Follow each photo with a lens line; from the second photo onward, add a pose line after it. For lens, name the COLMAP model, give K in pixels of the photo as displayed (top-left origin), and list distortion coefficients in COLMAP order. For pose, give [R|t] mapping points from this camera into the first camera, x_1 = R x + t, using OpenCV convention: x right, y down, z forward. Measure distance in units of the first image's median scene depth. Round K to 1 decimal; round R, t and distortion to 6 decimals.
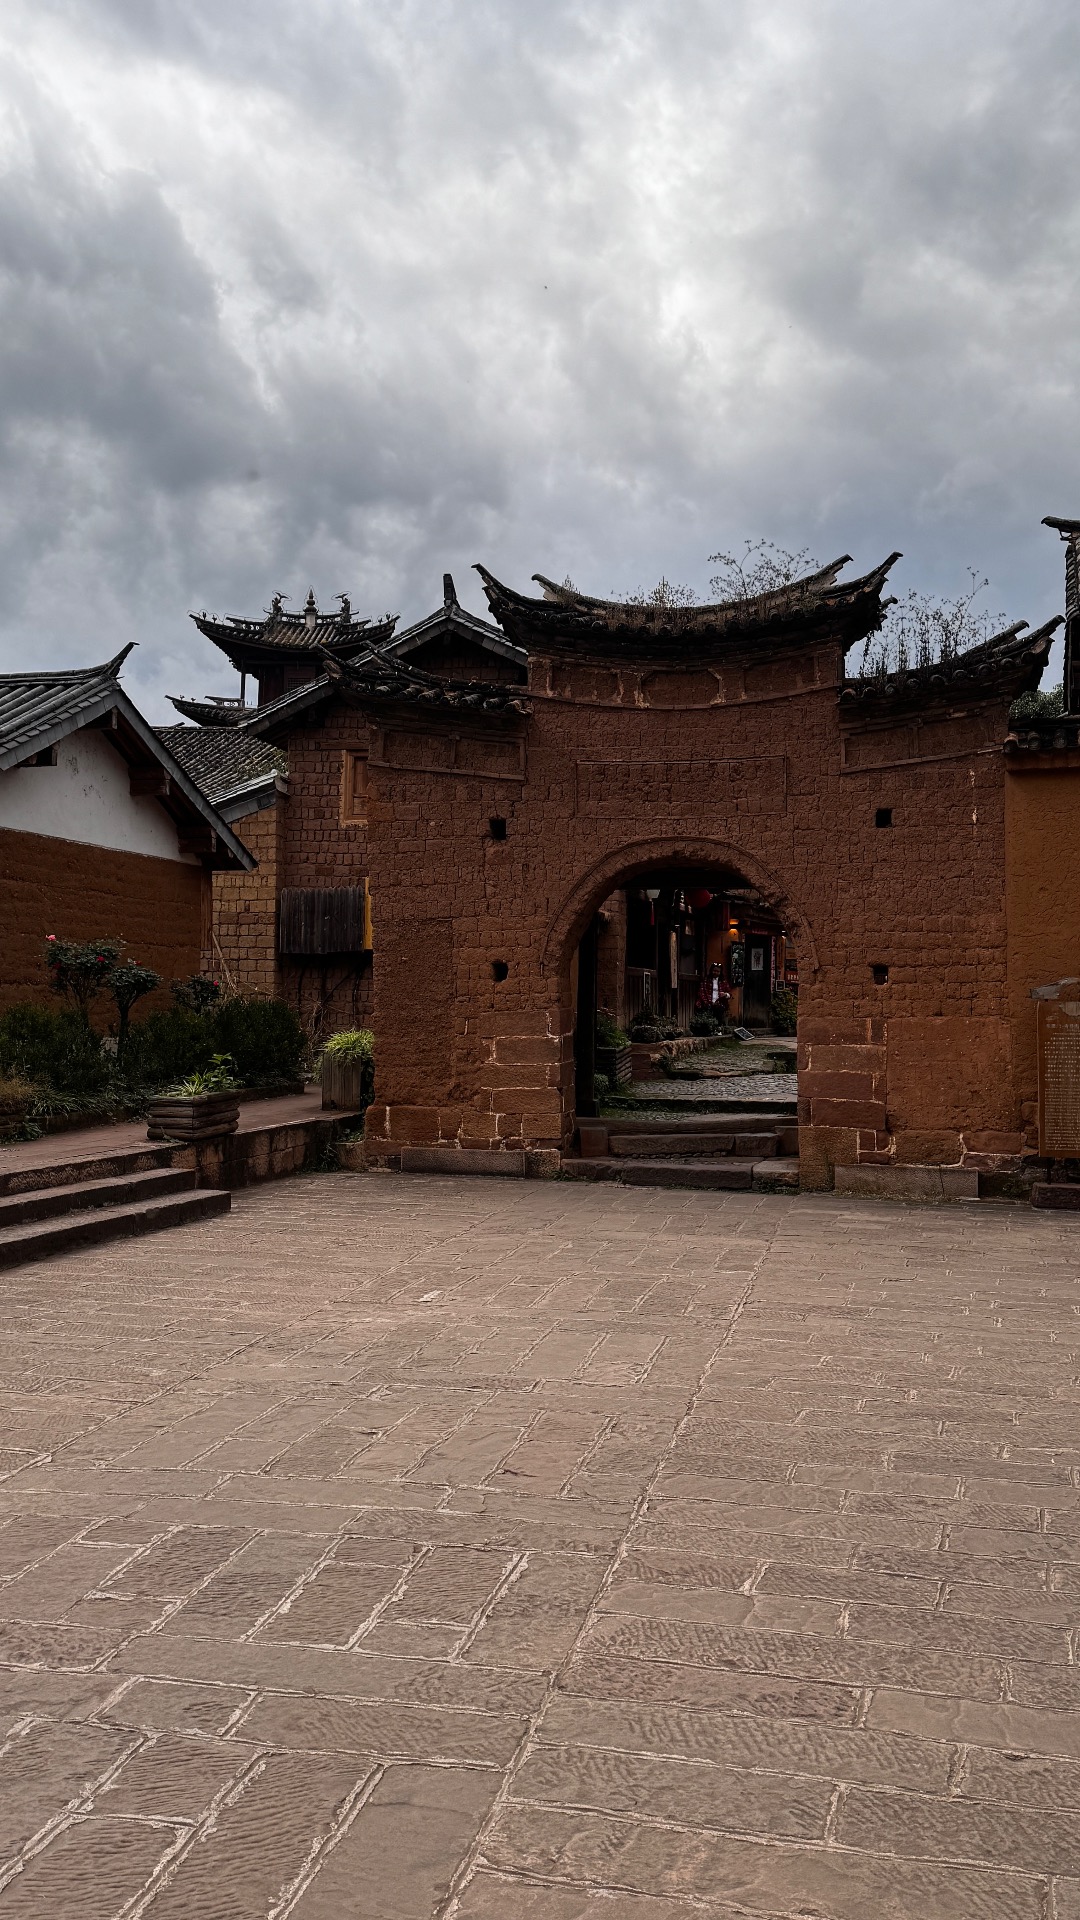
lens RADIAL K [[1801.9, 0, 526.7], [0, 1801.9, 954.7], [0, 0, 1]] dist [0.145408, 0.000000]
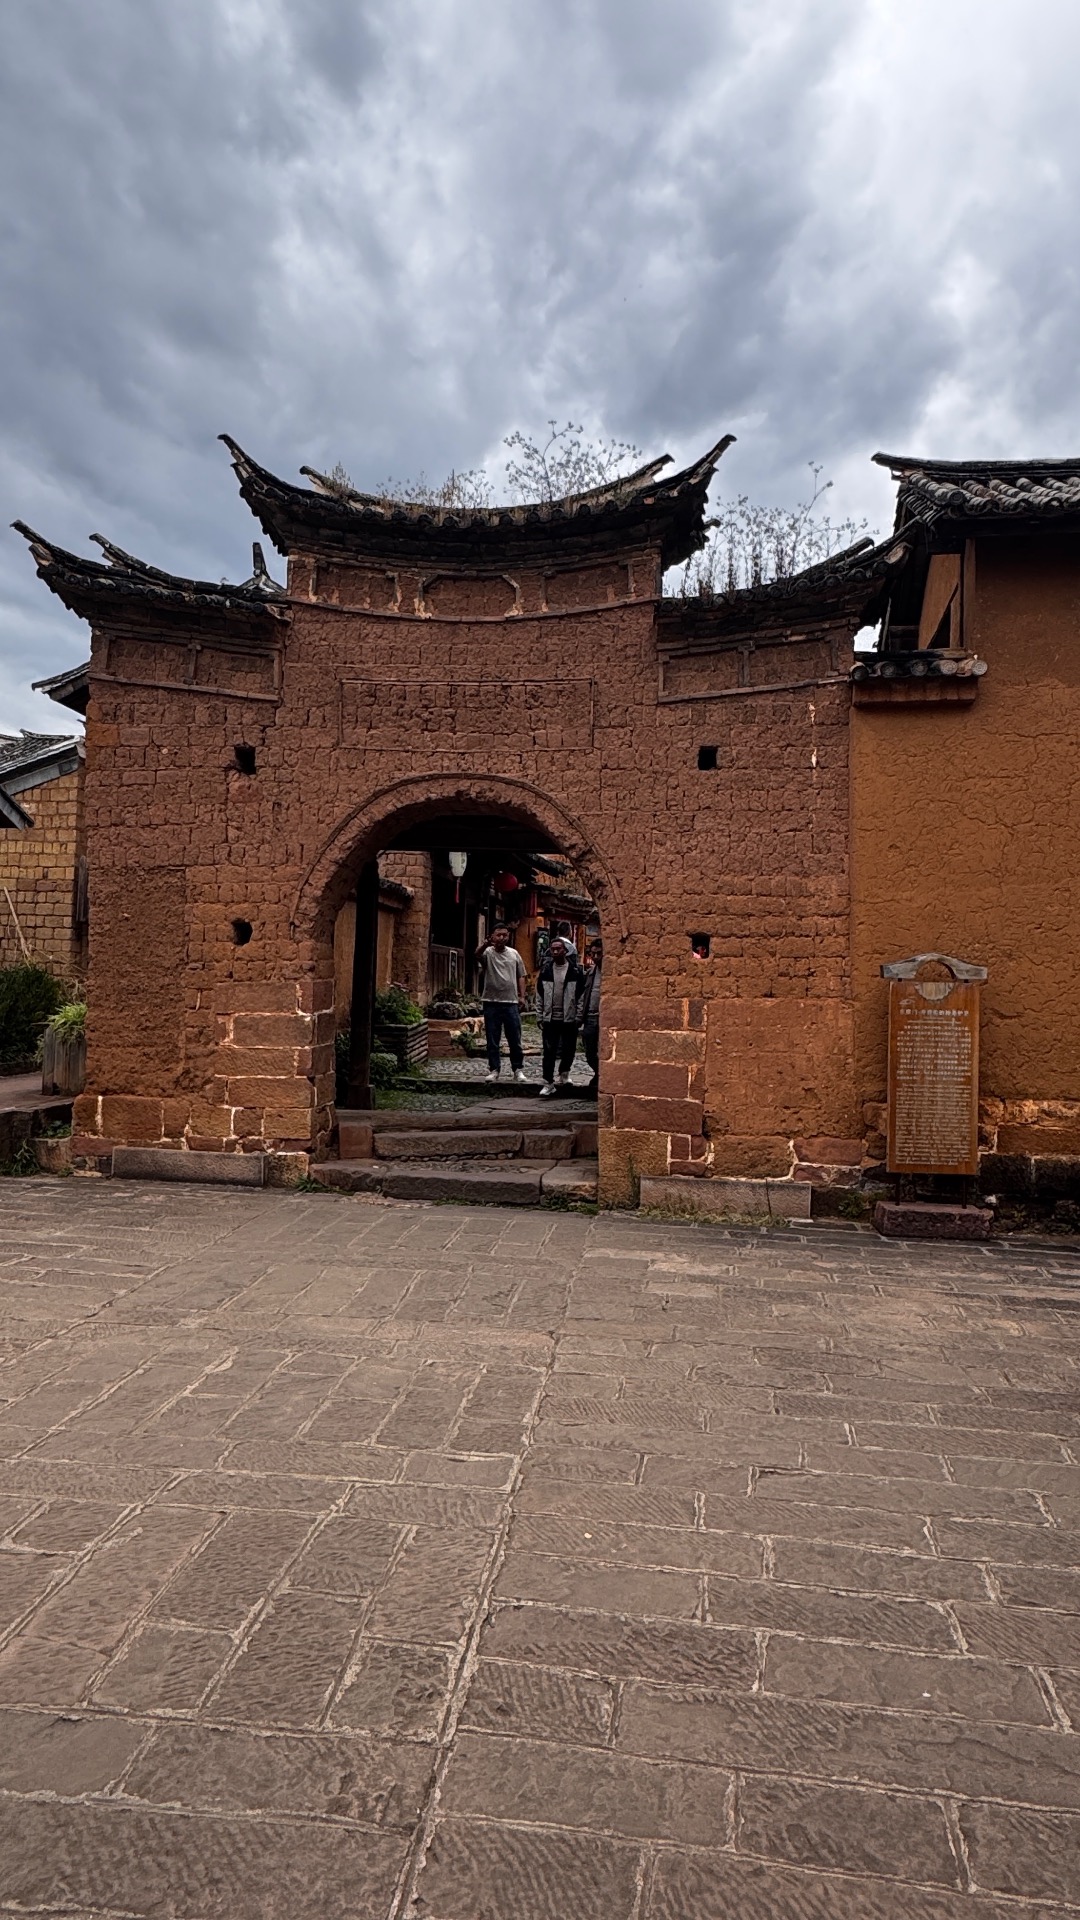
lens RADIAL K [[1207.0, 0, 540.4], [0, 1207.0, 955.9], [0, 0, 1]] dist [0.010427, 0.000638]
pose [[0.994186, 0.023354, 0.105115, 0.062999], [-0.023482, 0.999724, -0.000022, 0.016693], [-0.105087, -0.002447, 0.994460, 0.446301]]
